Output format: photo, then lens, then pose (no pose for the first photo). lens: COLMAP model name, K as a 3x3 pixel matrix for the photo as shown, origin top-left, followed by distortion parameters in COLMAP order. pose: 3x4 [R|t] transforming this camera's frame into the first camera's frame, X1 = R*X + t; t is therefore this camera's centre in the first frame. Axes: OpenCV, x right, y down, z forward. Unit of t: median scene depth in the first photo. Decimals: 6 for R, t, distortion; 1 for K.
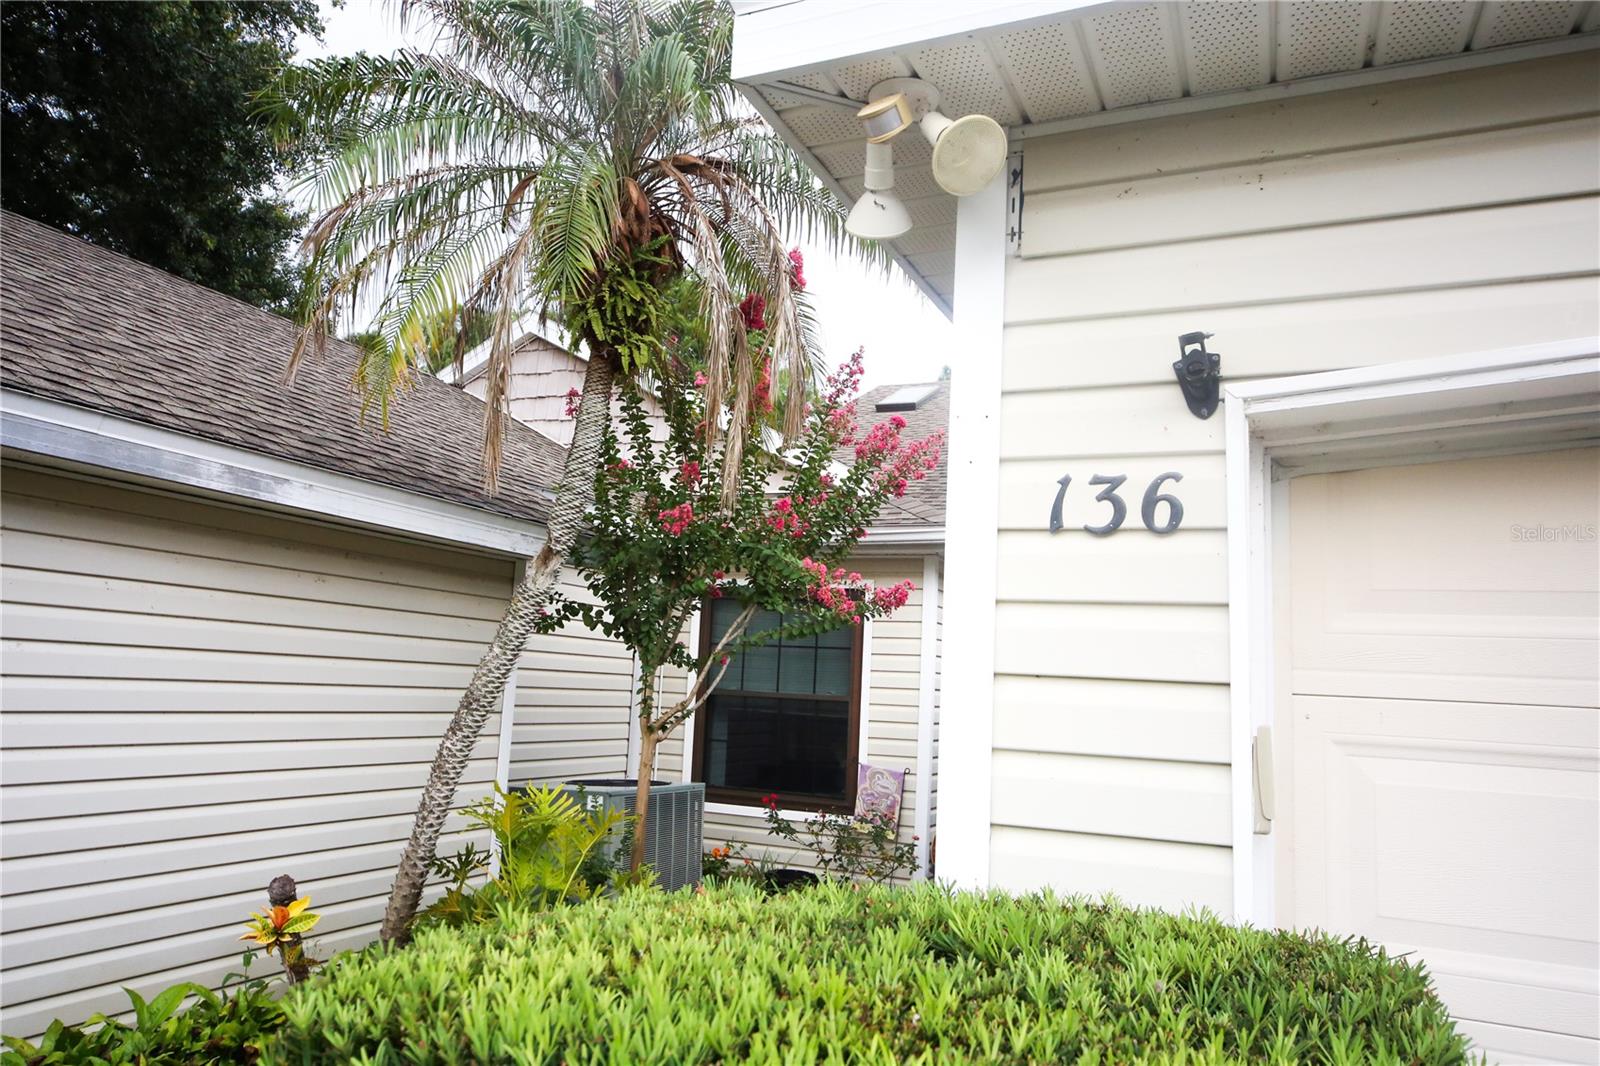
lens RADIAL K [[1125.9, 0, 802.6], [0, 1125.9, 507.3], [0, 0, 1]] dist [0.001445, 0.000721]
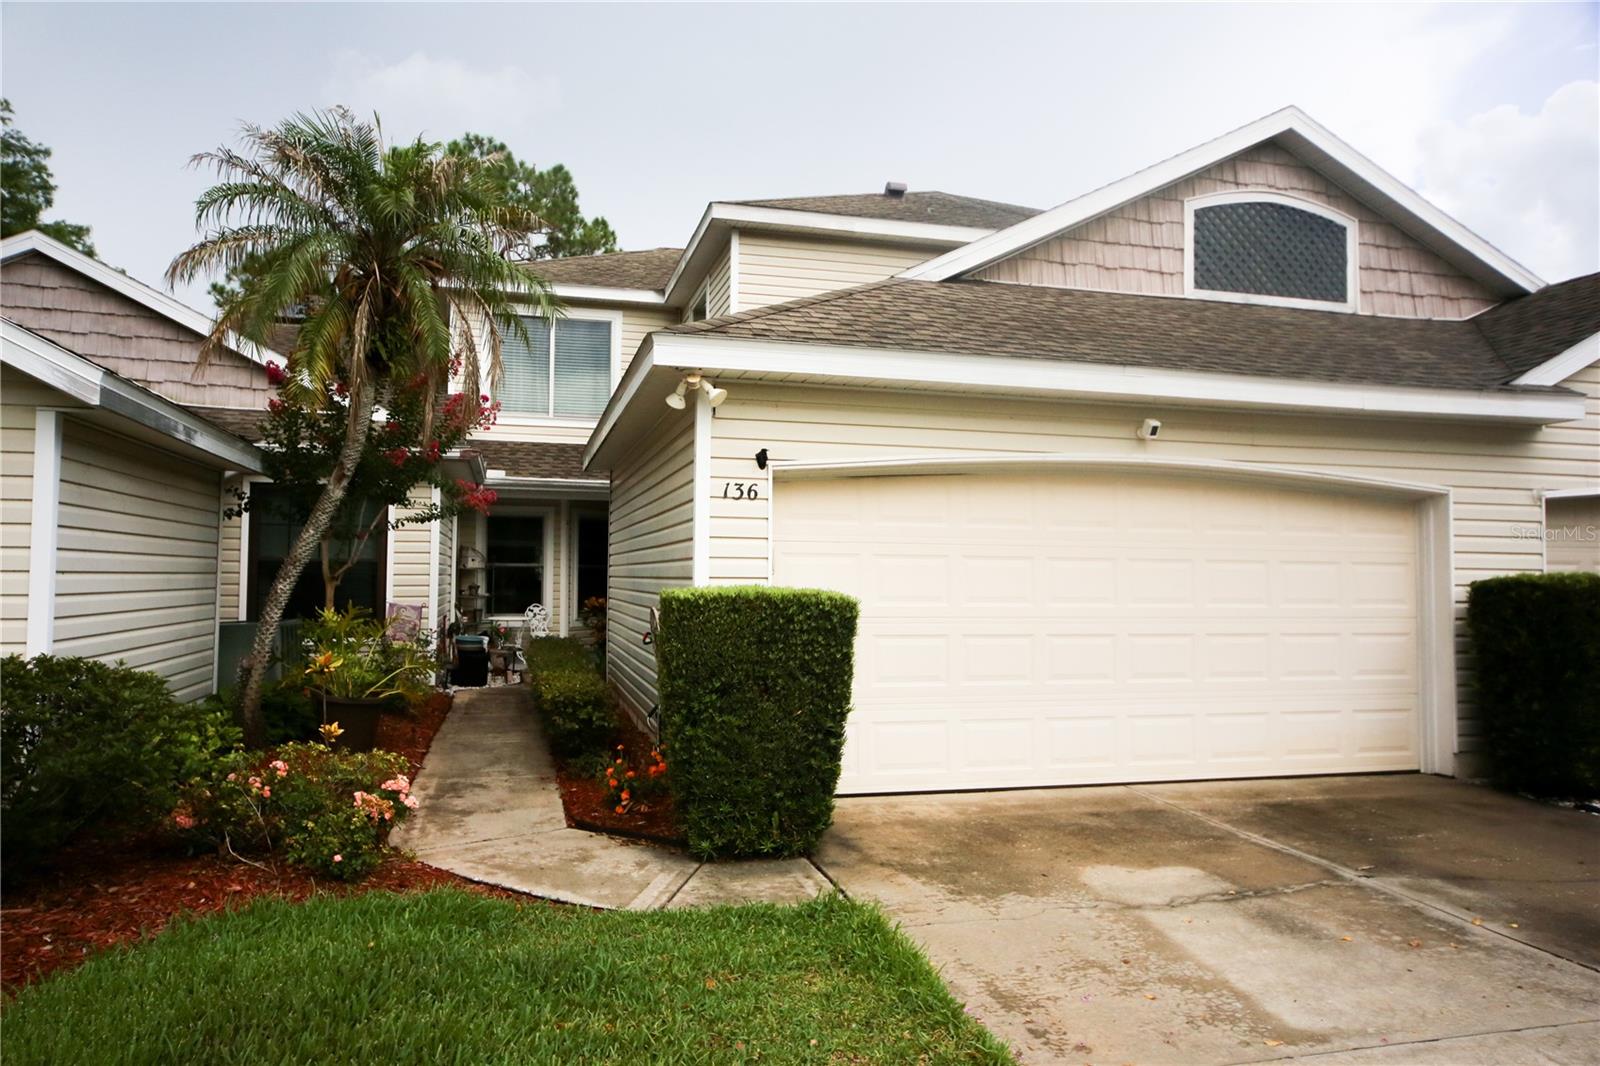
lens RADIAL K [[1028.1, 0, 762.2], [0, 1028.1, 527.3], [0, 0, 1]] dist [0.001368, 0.001532]
pose [[0.803058, -0.004019, 0.595887, -1.688929], [-0.072155, 0.991964, 0.103931, -0.241726], [-0.591516, -0.126459, 0.796315, -1.763571]]
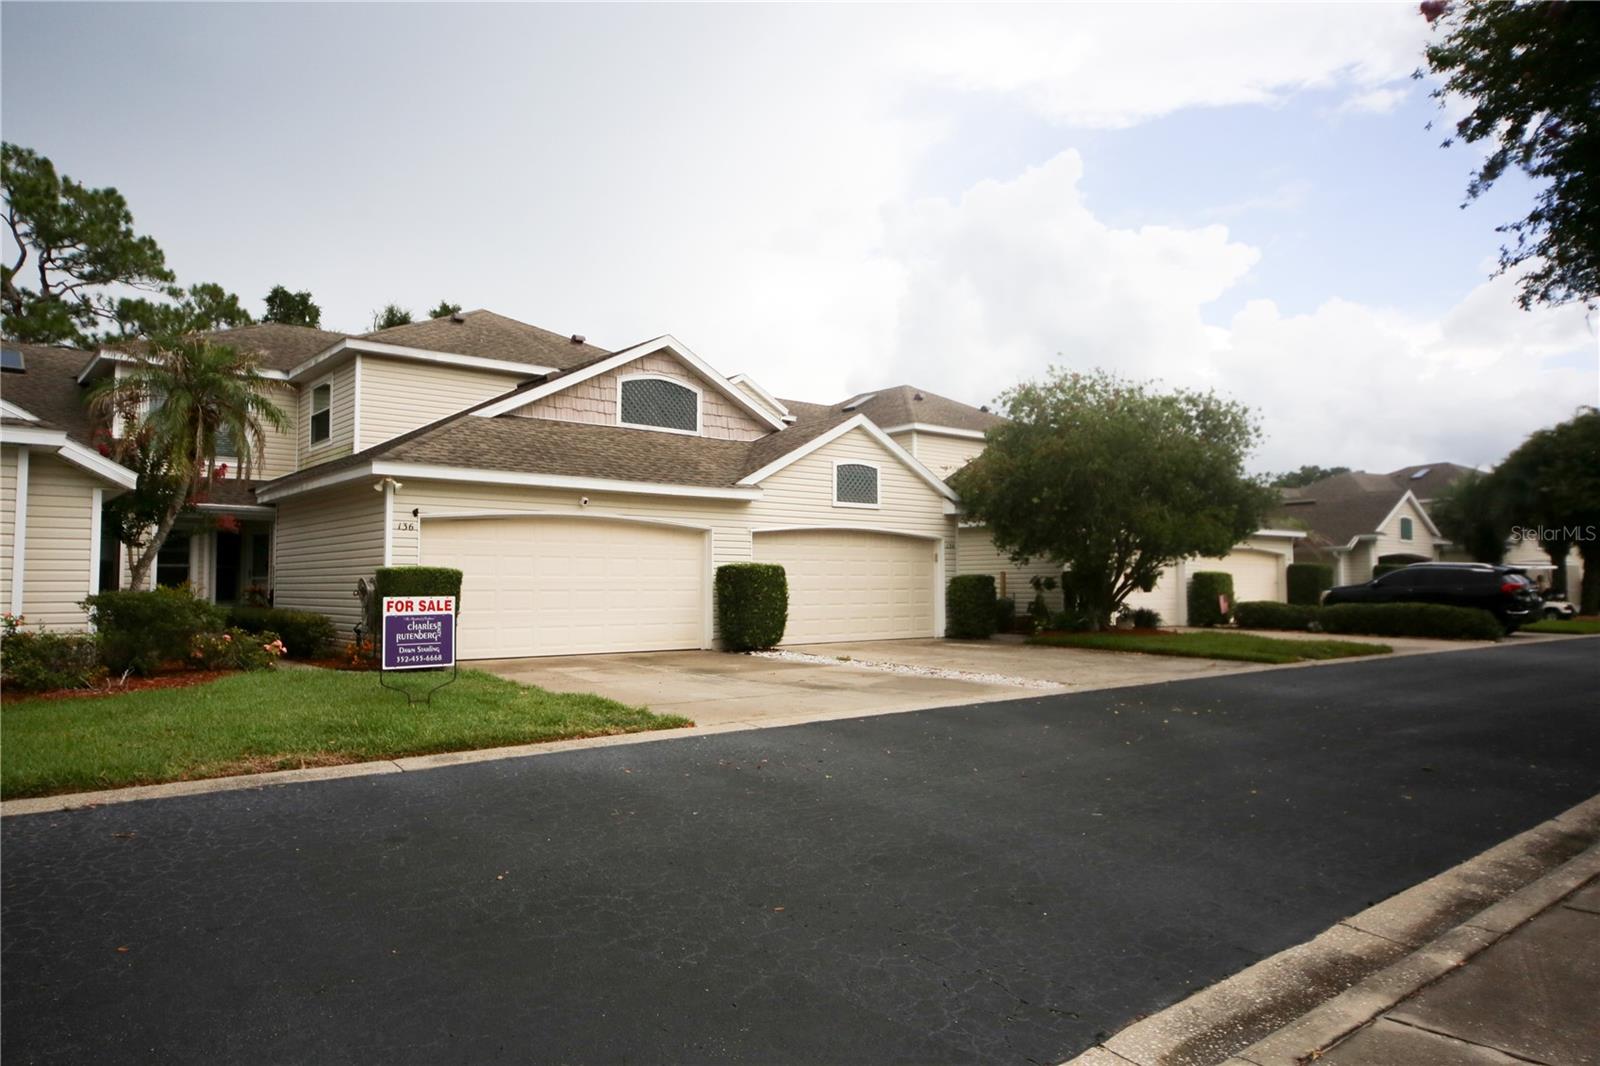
lens RADIAL K [[1028.1, 0, 762.2], [0, 1028.1, 527.3], [0, 0, 1]] dist [0.001368, 0.001532]
pose [[0.467479, 0.010239, 0.883945, -5.375253], [-0.119551, 0.991479, 0.051741, -0.725640], [-0.875883, -0.129864, 0.464720, -5.018631]]
